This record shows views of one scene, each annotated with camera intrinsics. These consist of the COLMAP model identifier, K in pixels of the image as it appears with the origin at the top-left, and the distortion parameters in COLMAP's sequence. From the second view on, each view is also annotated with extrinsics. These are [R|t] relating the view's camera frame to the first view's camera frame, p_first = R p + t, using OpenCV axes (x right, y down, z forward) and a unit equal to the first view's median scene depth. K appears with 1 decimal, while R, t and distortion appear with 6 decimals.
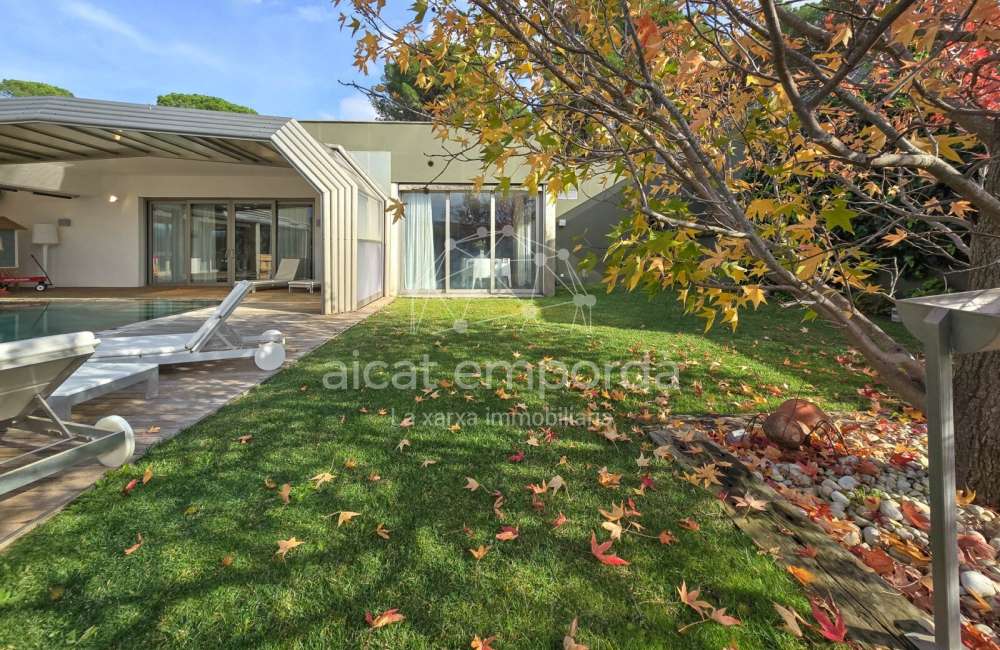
lens RADIAL K [[446.3, 0, 500.1], [0, 446.3, 257.7], [0, 0, 1]] dist [0.000046, 0.000065]
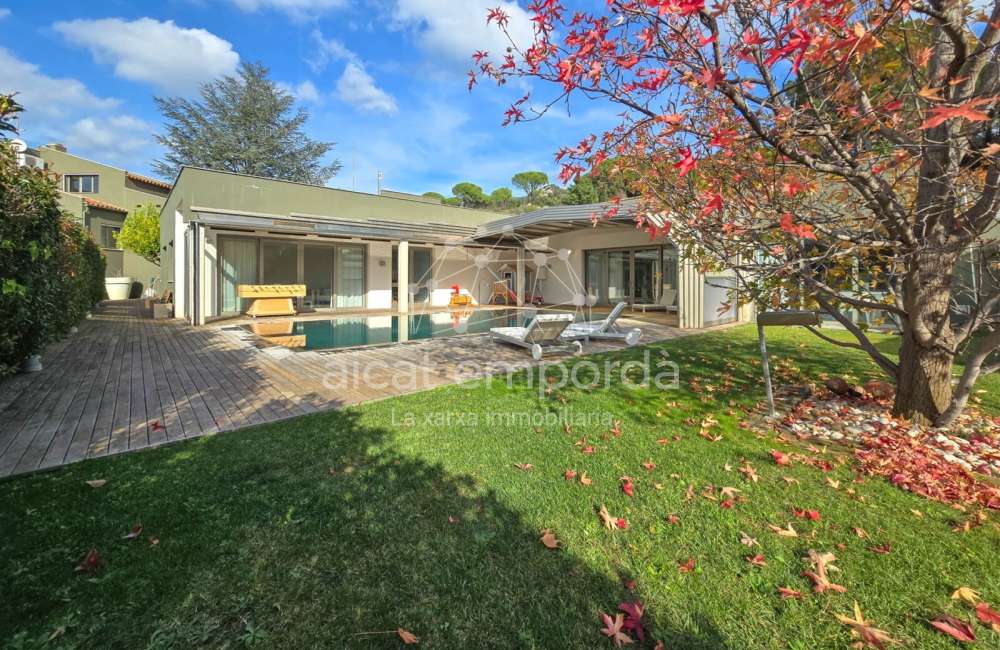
lens RADIAL K [[420.4, 0, 502.1], [0, 420.4, 289.8], [0, 0, 1]] dist [-0.002171, 0.001111]
pose [[0.650210, 0.015370, -0.759599, 0.287660], [-0.009009, 0.999881, 0.012521, -0.013766], [0.759701, -0.001298, 0.650271, -0.366912]]
